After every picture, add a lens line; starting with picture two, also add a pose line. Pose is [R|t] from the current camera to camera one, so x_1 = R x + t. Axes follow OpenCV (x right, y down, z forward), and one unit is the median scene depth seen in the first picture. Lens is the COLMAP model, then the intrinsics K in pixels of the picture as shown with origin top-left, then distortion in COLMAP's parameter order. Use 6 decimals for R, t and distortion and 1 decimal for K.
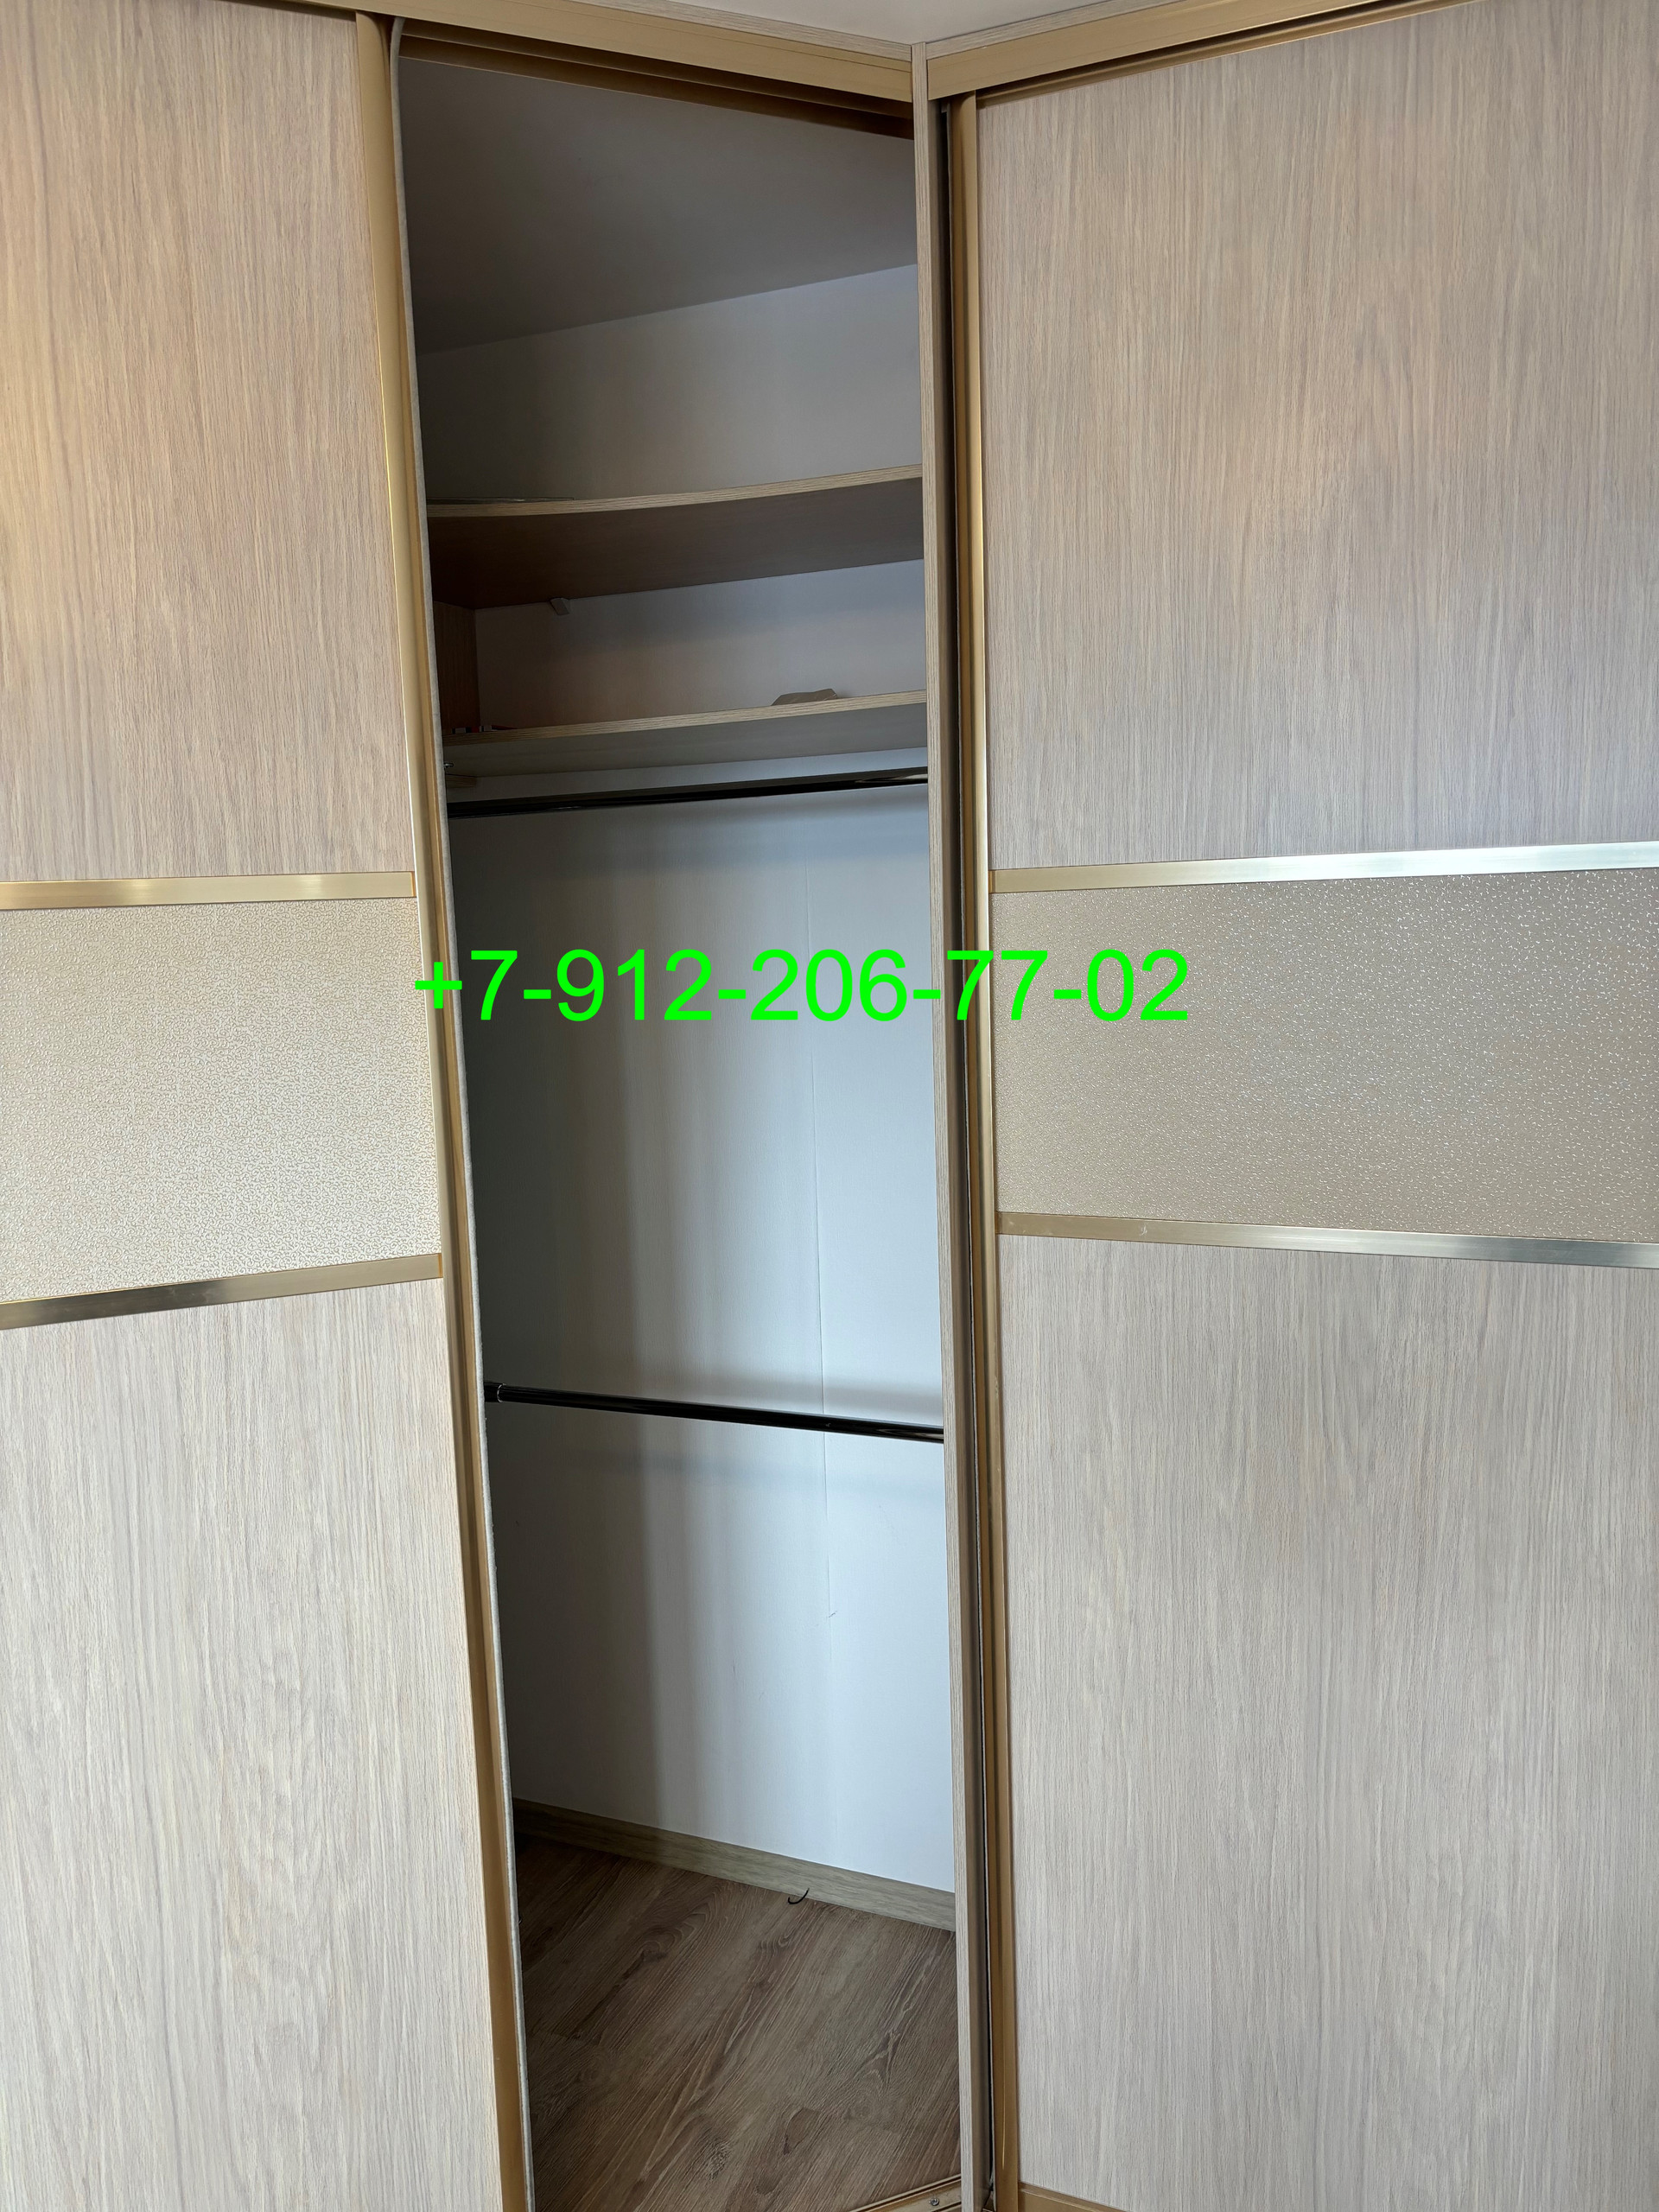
lens RADIAL K [[1688.7, 0, 715.4], [0, 1688.7, 1139.2], [0, 0, 1]] dist [0.050827, -0.051307]
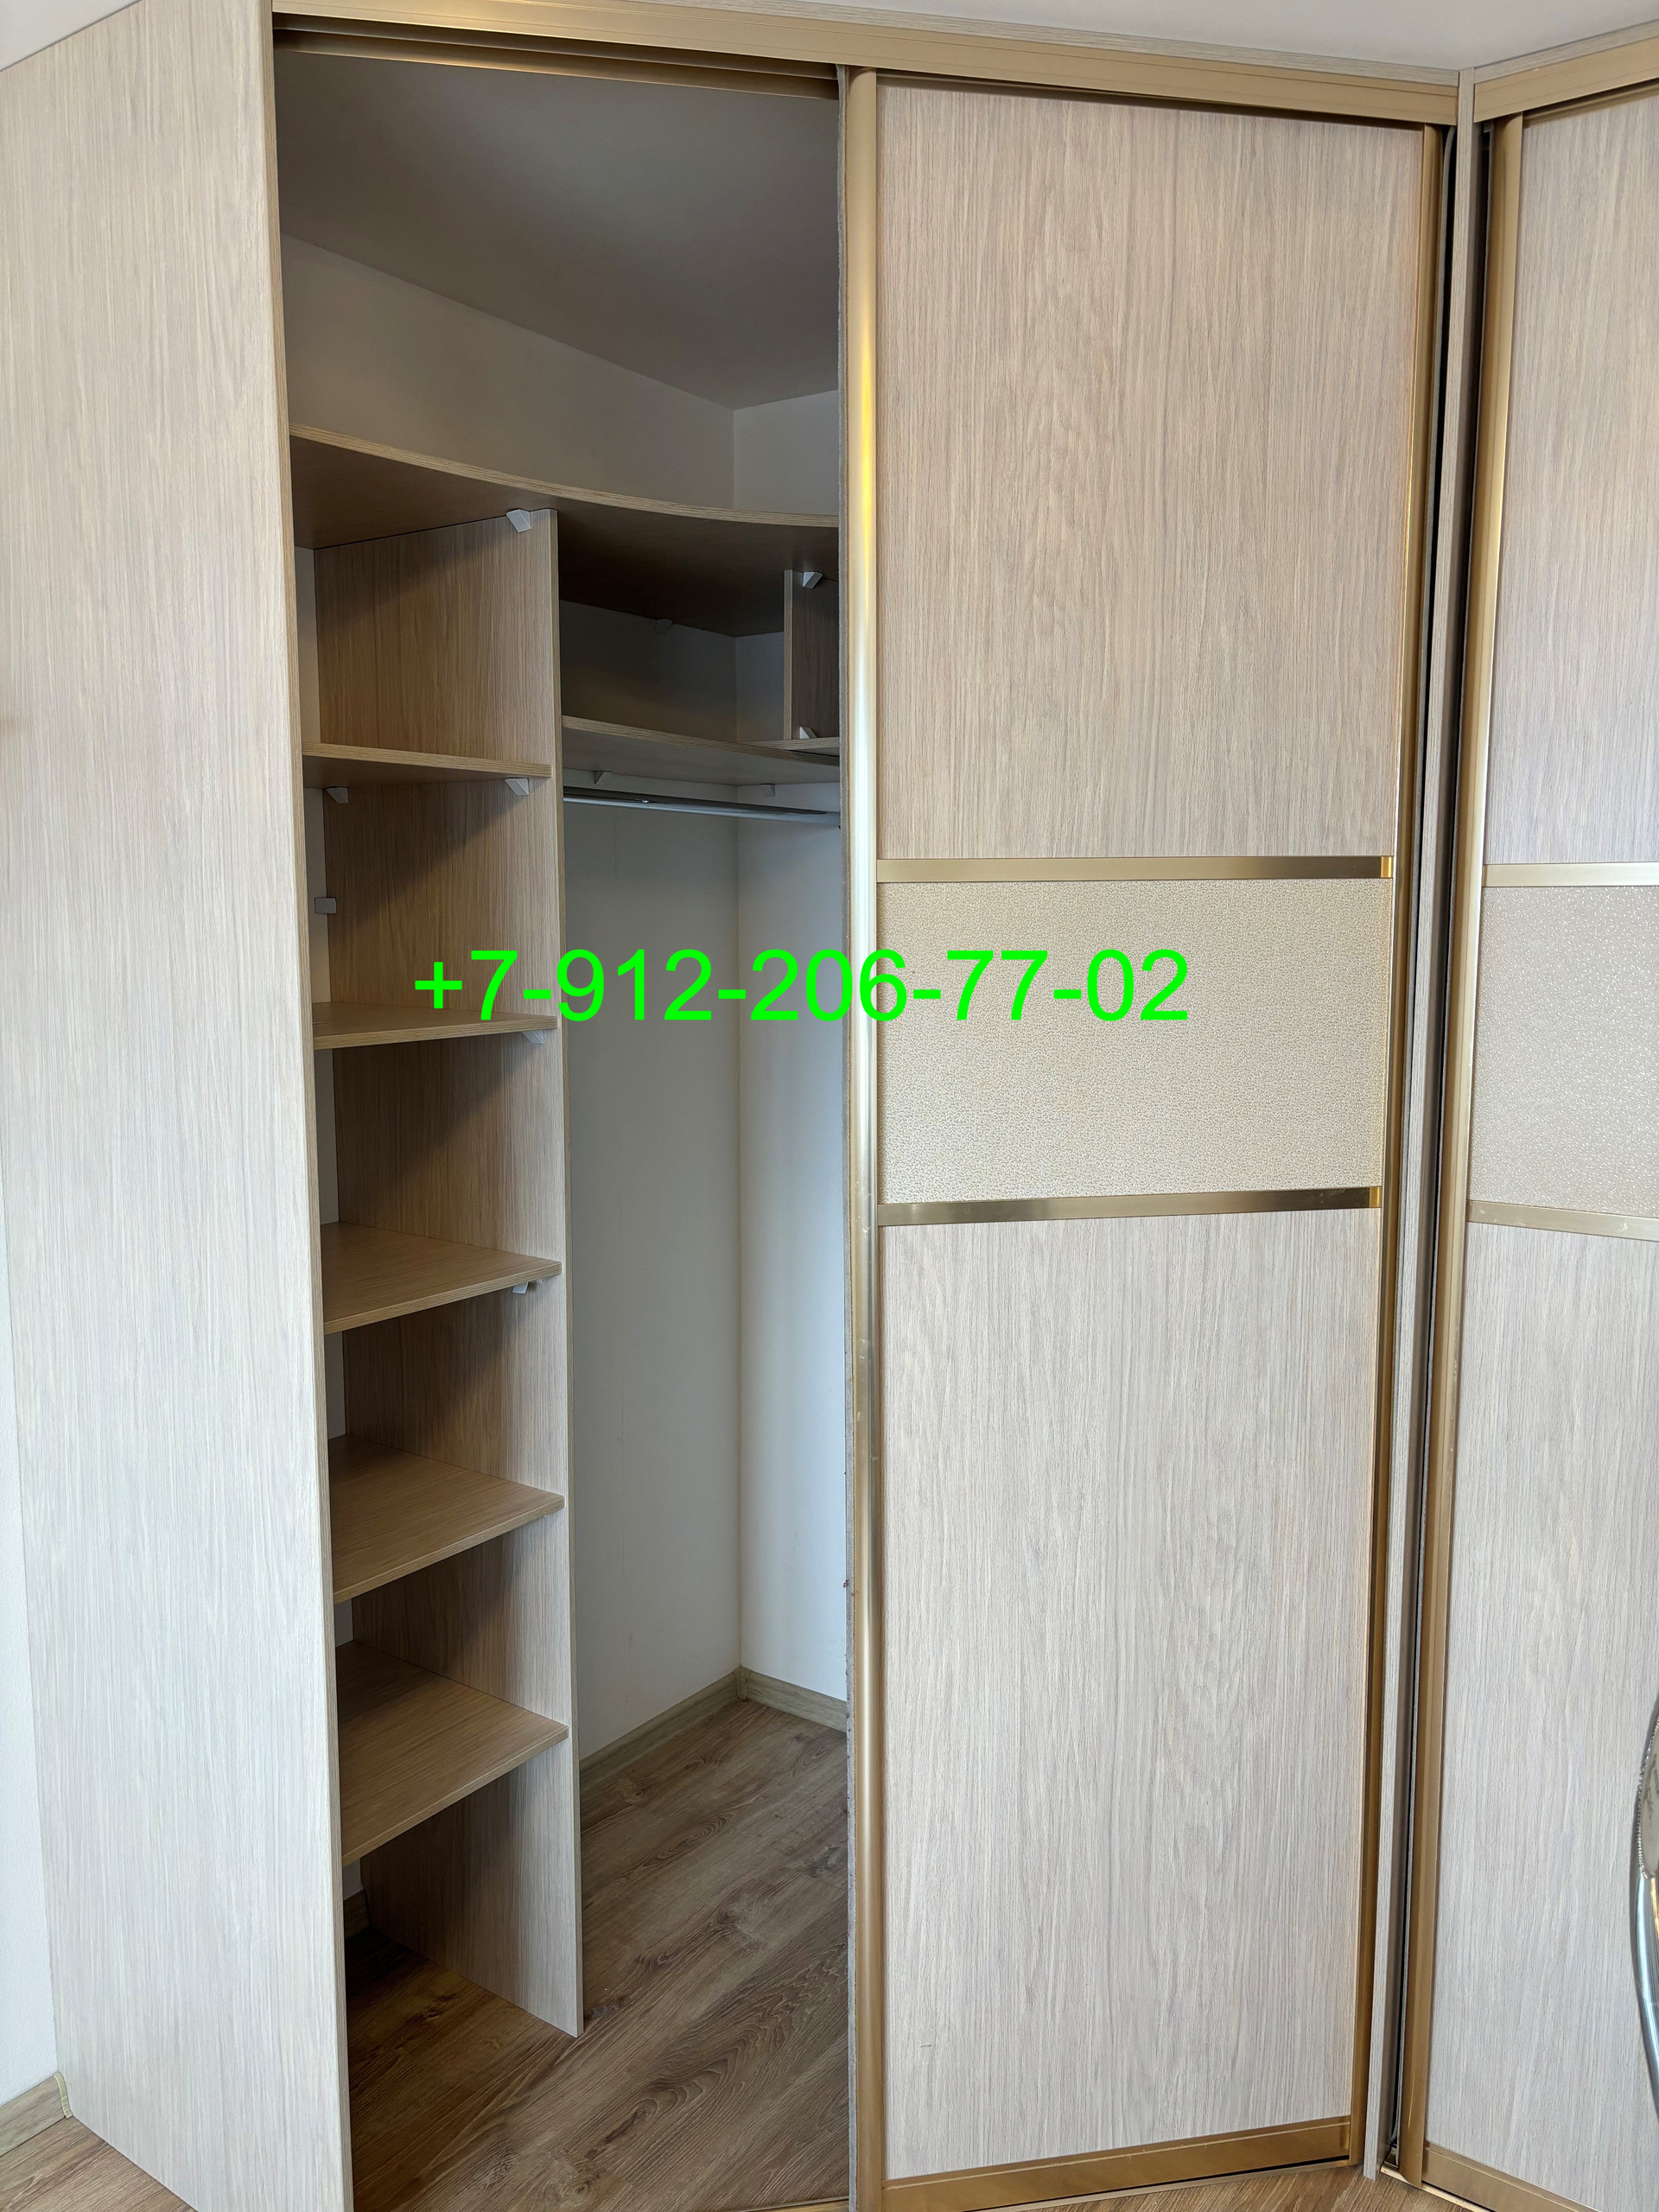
lens RADIAL K [[1570.0, 0, 753.3], [0, 1570.0, 1103.5], [0, 0, 1]] dist [0.067665, -0.061044]
pose [[0.979930, 0.058618, -0.190529, -0.383153], [-0.058699, 0.998262, 0.005222, 0.030803], [0.190504, 0.006067, 0.981668, -0.148395]]
